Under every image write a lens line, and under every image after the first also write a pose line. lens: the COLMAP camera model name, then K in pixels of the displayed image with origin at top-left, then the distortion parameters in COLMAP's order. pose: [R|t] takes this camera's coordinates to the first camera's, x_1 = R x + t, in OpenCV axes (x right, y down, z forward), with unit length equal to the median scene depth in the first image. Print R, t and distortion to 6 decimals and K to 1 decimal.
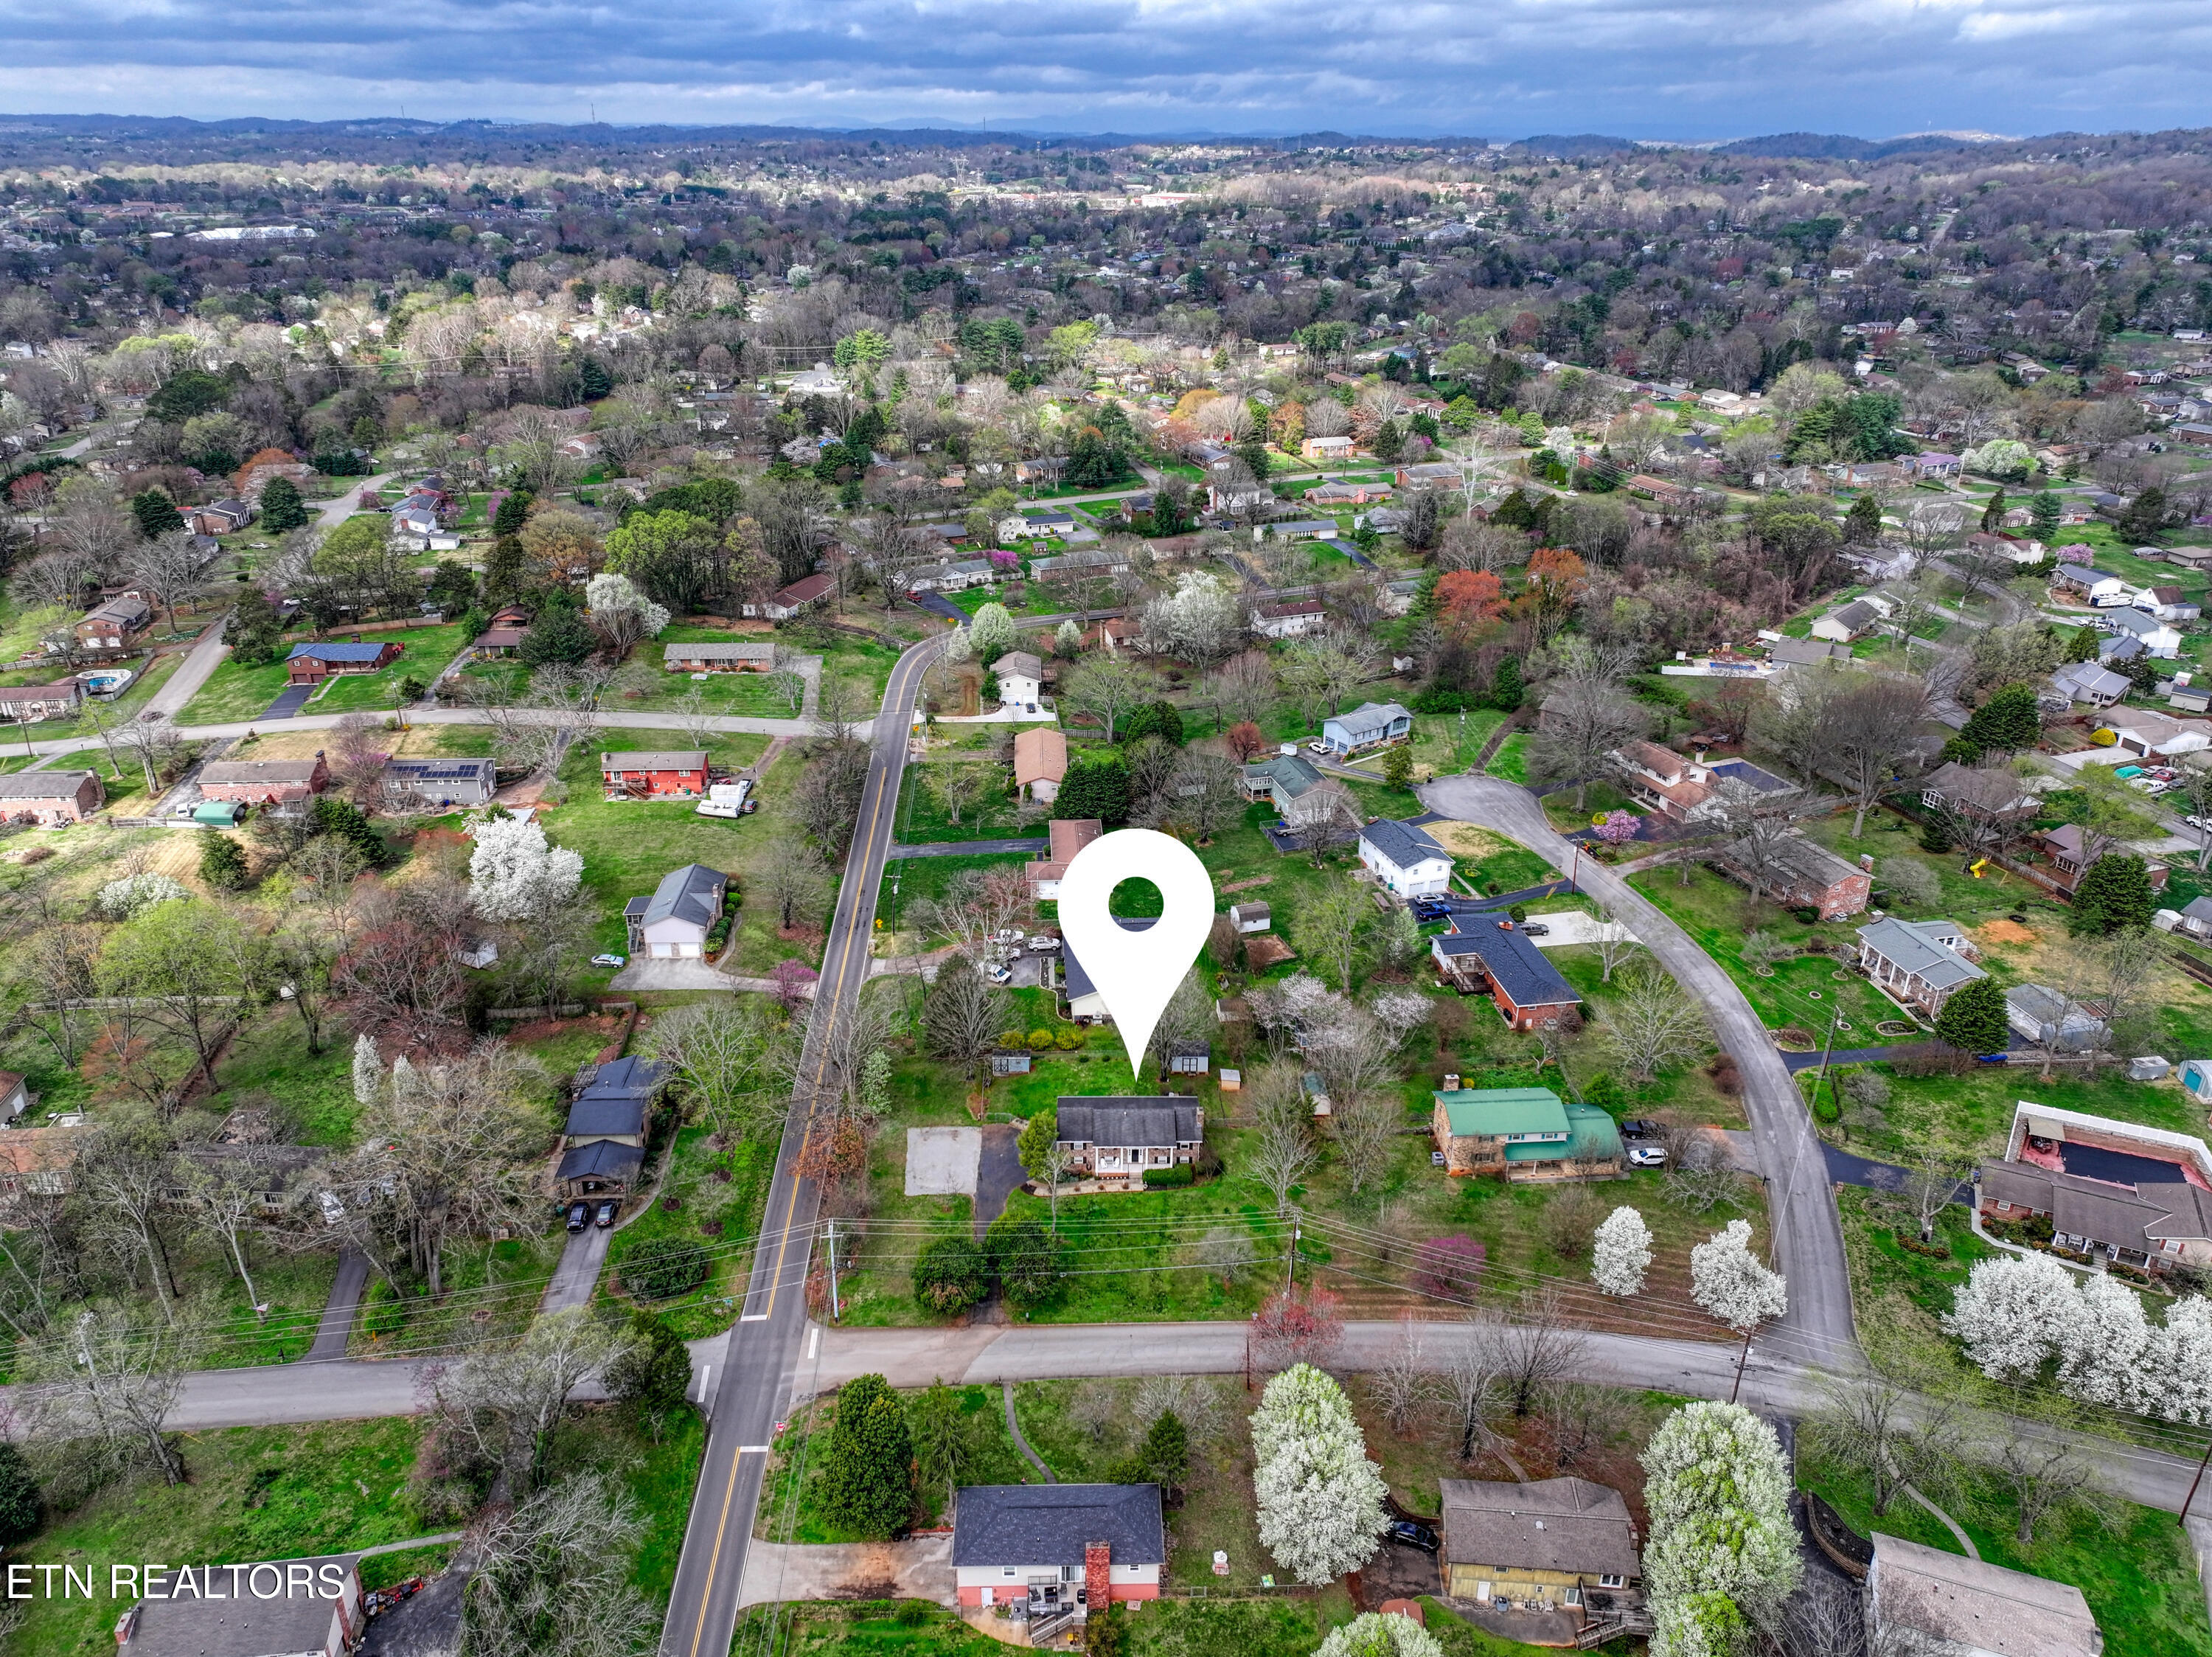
lens RADIAL K [[1553.9, 0, 1106.0], [0, 1553.9, 828.5], [0, 0, 1]] dist [0.052815, 0.001273]
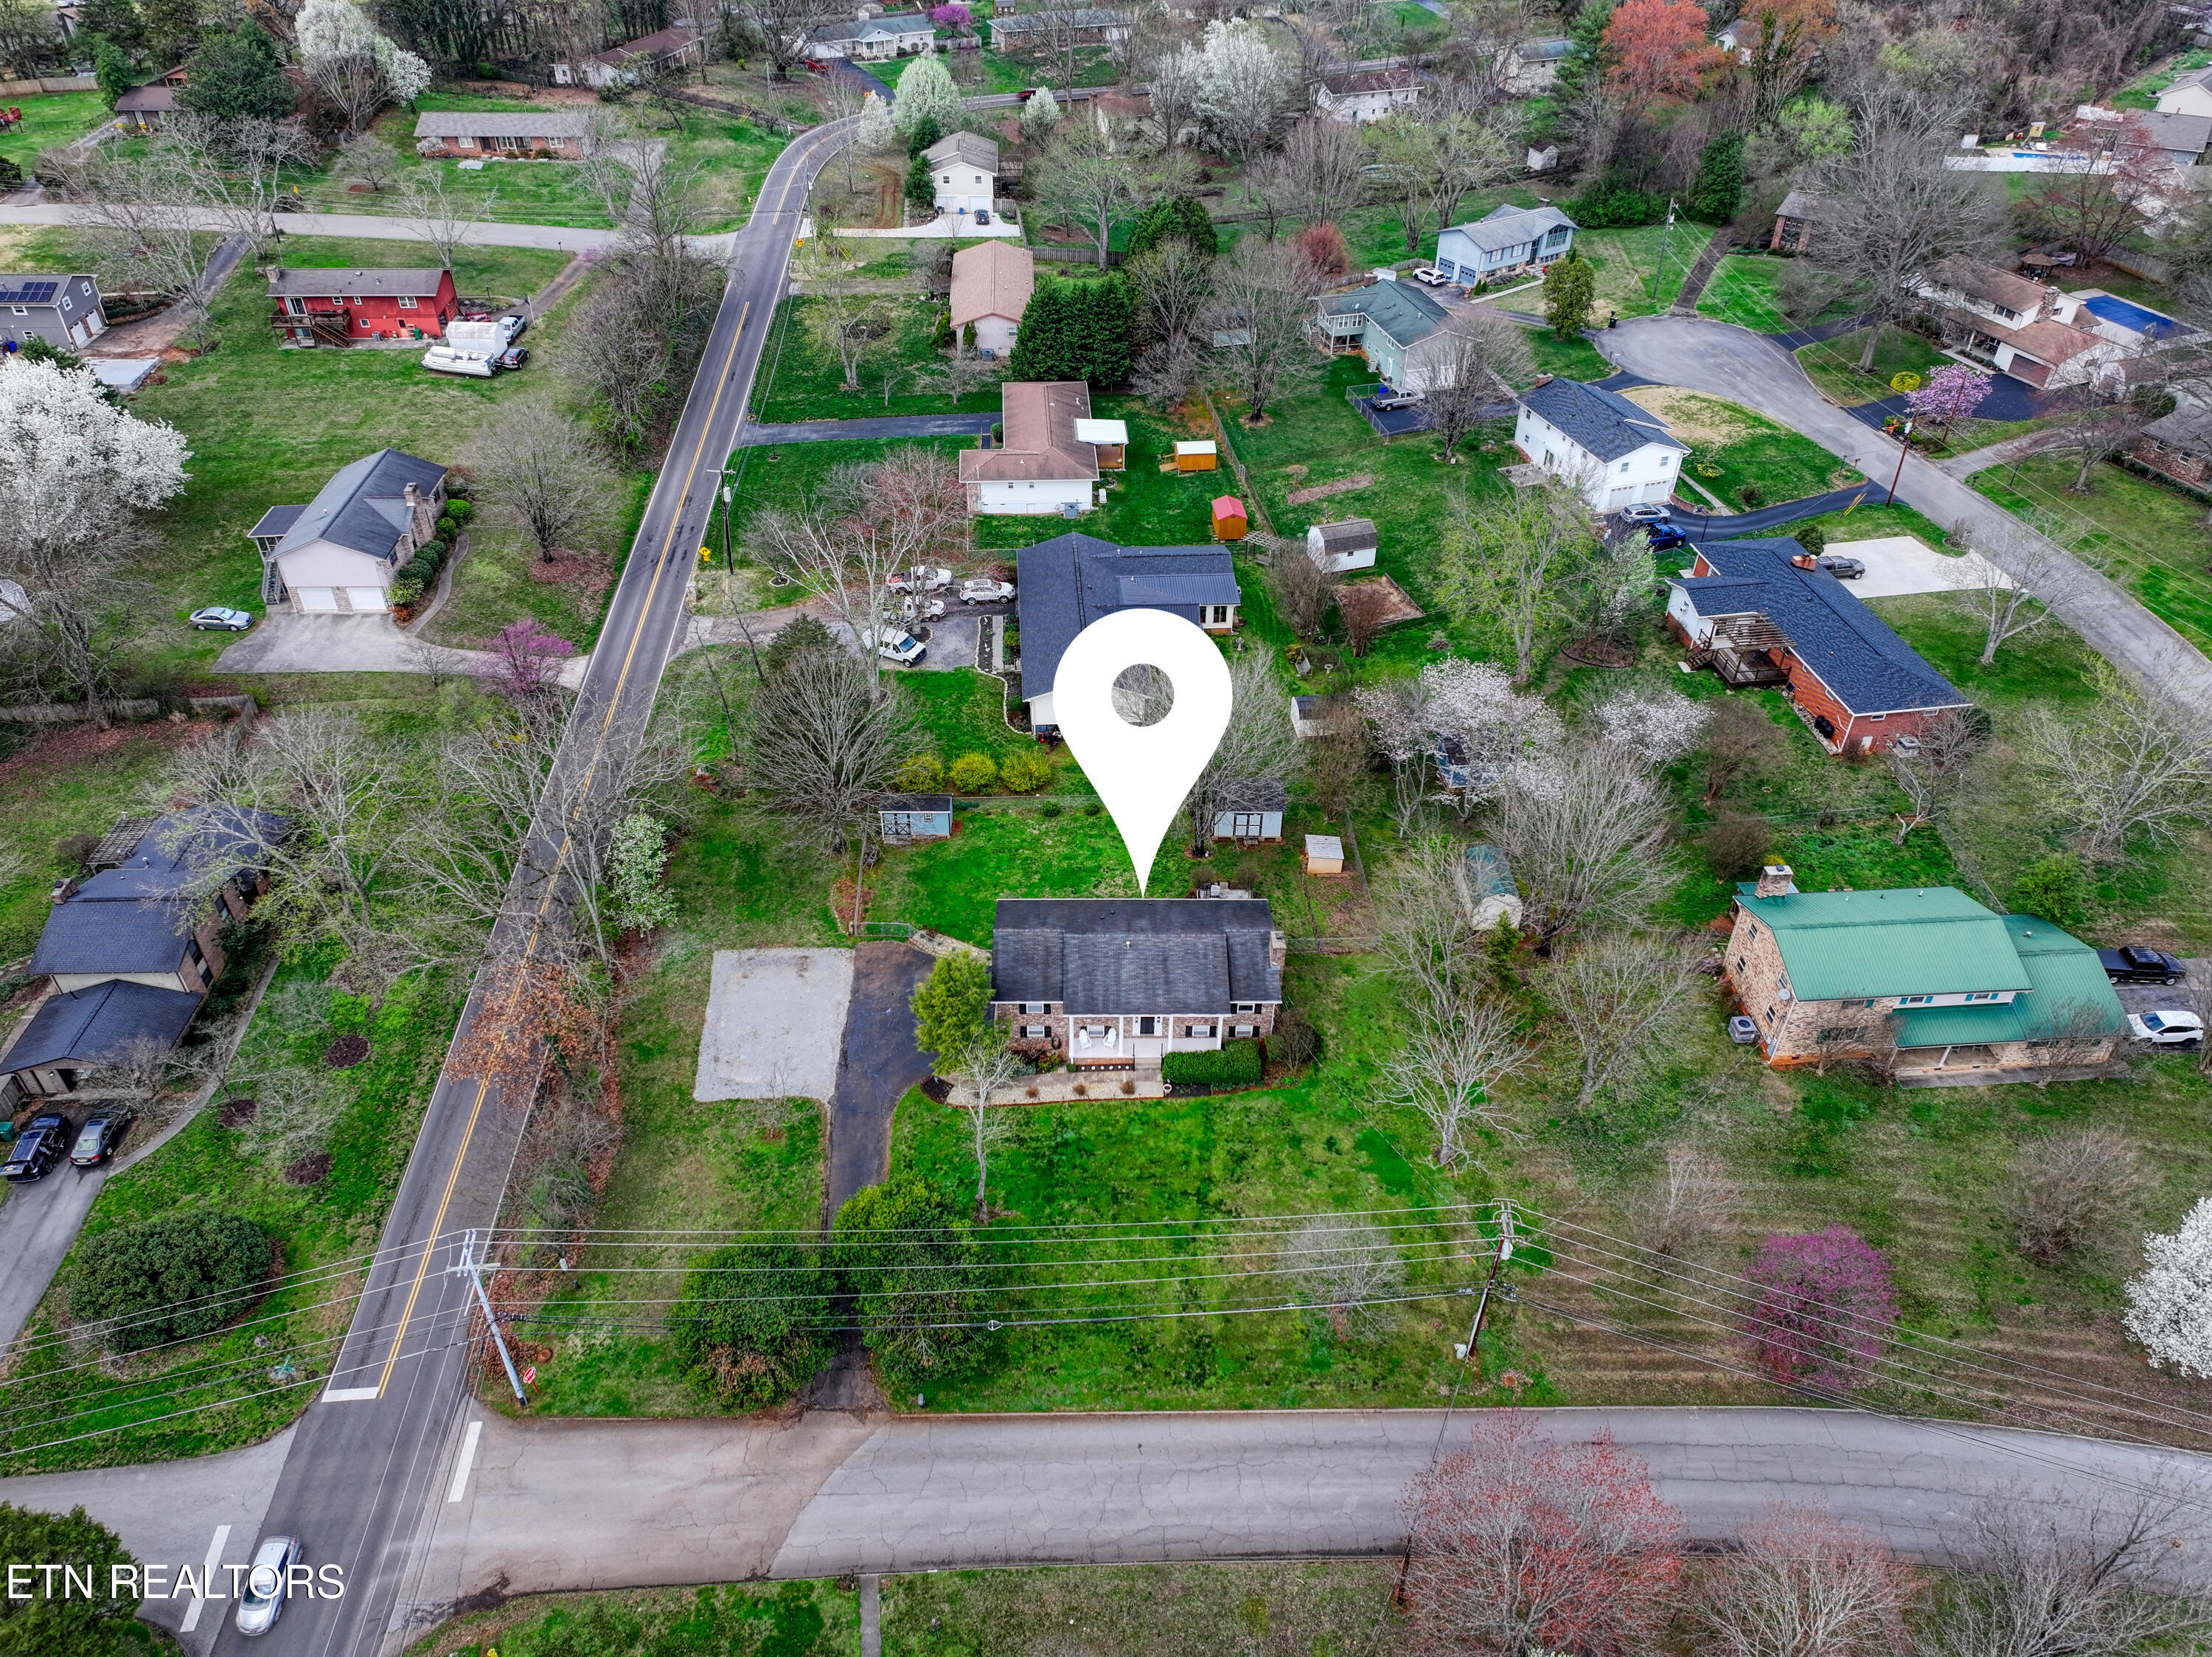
lens RADIAL K [[1556.5, 0, 1106.0], [0, 1556.5, 828.5], [0, 0, 1]] dist [-0.003628, 0.020140]
pose [[0.999988, 0.002638, 0.004055, 0.002290], [-0.003523, 0.971532, 0.236880, 0.021761], [-0.003315, -0.236892, 0.971530, 0.400957]]
